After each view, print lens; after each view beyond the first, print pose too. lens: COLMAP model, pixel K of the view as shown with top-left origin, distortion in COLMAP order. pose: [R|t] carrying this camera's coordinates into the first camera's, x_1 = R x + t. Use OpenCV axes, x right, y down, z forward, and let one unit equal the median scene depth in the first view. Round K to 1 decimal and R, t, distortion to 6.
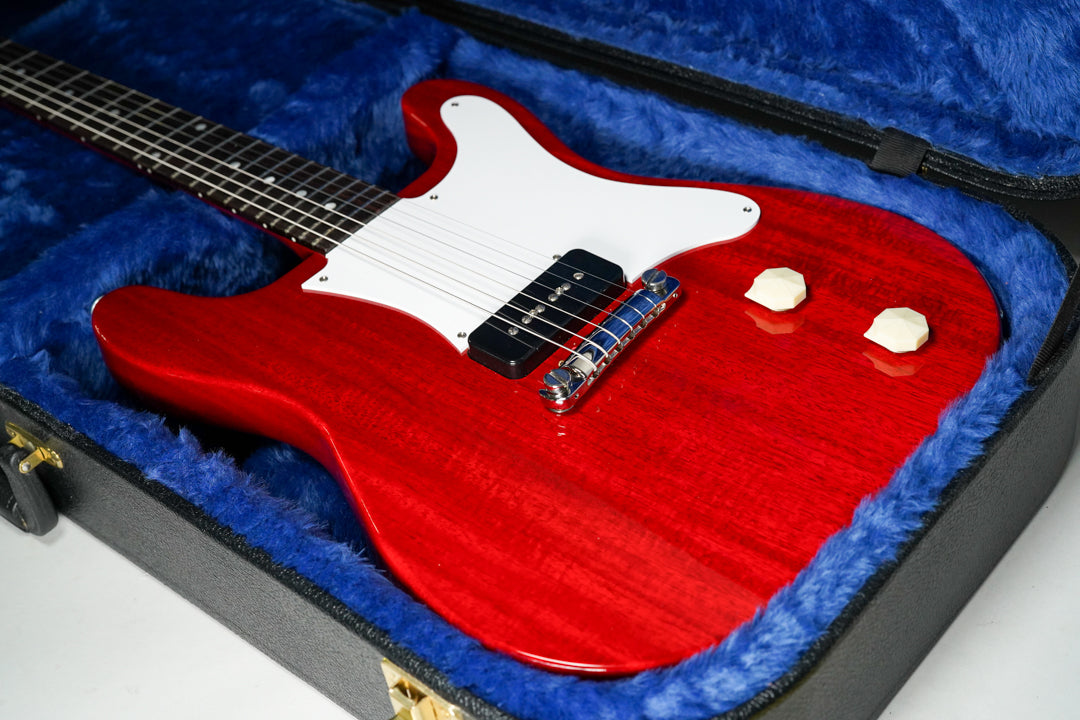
lens RADIAL K [[1523.0, 0, 540.0], [0, 1523.0, 360.0], [0, 0, 1]] dist [-0.010062, -0.028426]
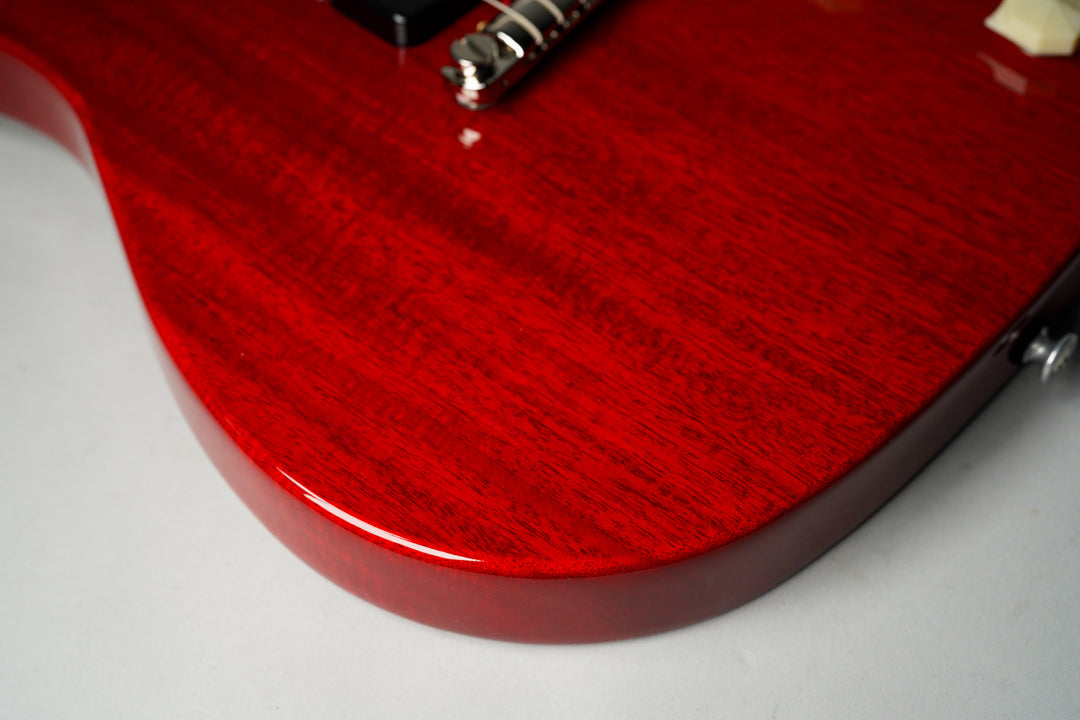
lens RADIAL K [[1523.0, 0, 540.0], [0, 1523.0, 360.0], [0, 0, 1]] dist [-0.010062, -0.028426]
pose [[0.995904, 0.073101, 0.053214, 0.014916], [-0.081424, 0.980964, 0.176292, 0.024467], [-0.039314, -0.179903, 0.982898, 0.408303]]
